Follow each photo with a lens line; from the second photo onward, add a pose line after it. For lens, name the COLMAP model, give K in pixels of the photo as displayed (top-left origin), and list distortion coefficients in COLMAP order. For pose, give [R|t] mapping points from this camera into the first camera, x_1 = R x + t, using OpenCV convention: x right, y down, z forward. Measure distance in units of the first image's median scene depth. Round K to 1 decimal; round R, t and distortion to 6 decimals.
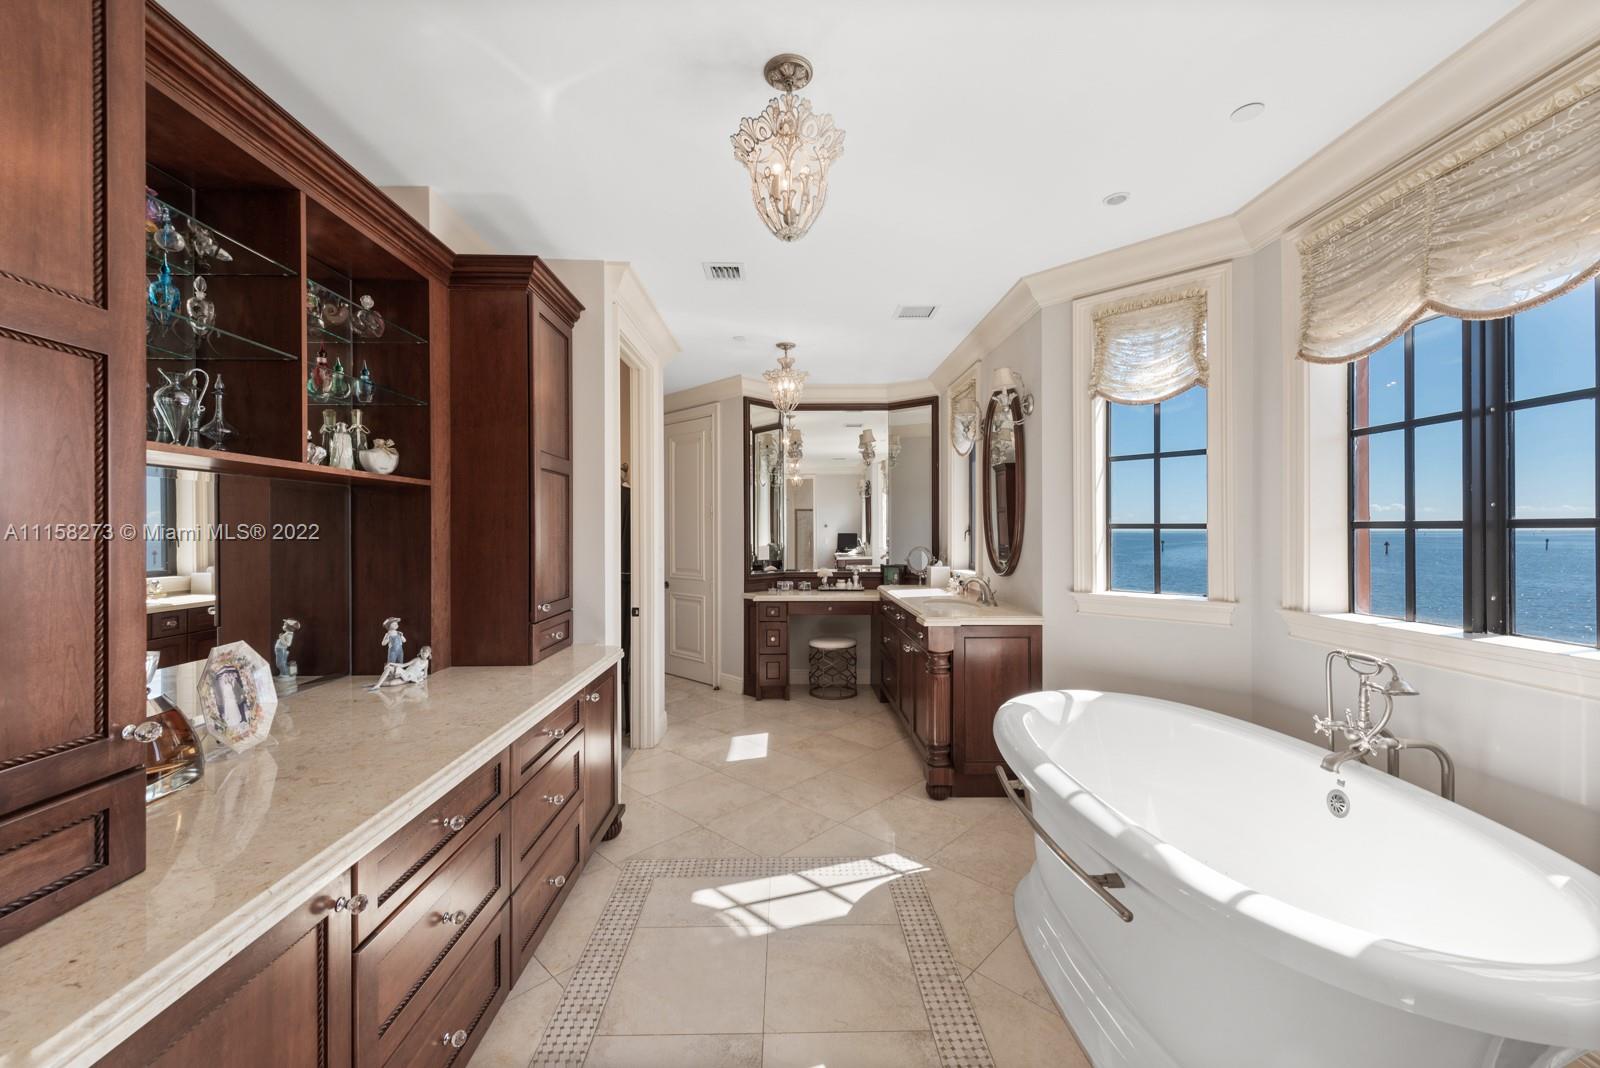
lens RADIAL K [[627.7, 0, 796.7], [0, 627.7, 535.2], [0, 0, 1]] dist [0.010117, -0.001267]
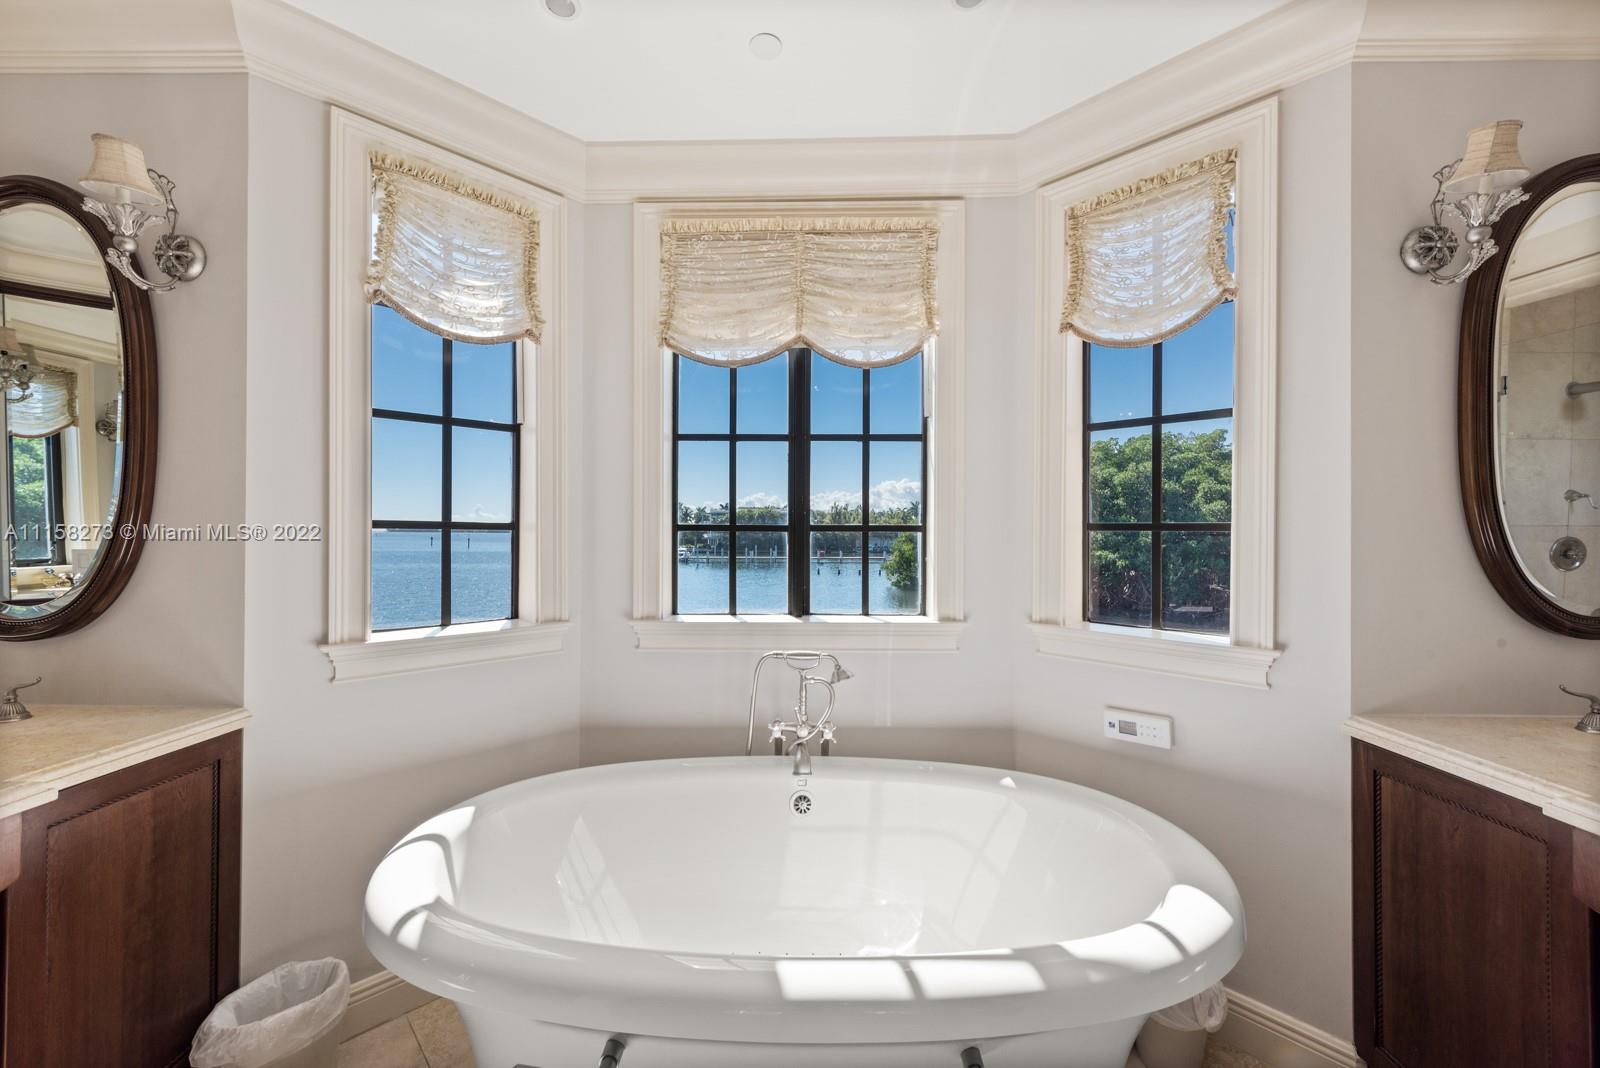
lens RADIAL K [[627.7, 0, 802.8], [0, 627.7, 527.2], [0, 0, 1]] dist [0.010117, -0.001267]
pose [[0.027951, -0.008491, 0.999573, -0.131628], [0.001918, 0.999963, 0.008440, -0.025423], [-0.999607, 0.001681, 0.027967, 0.838827]]
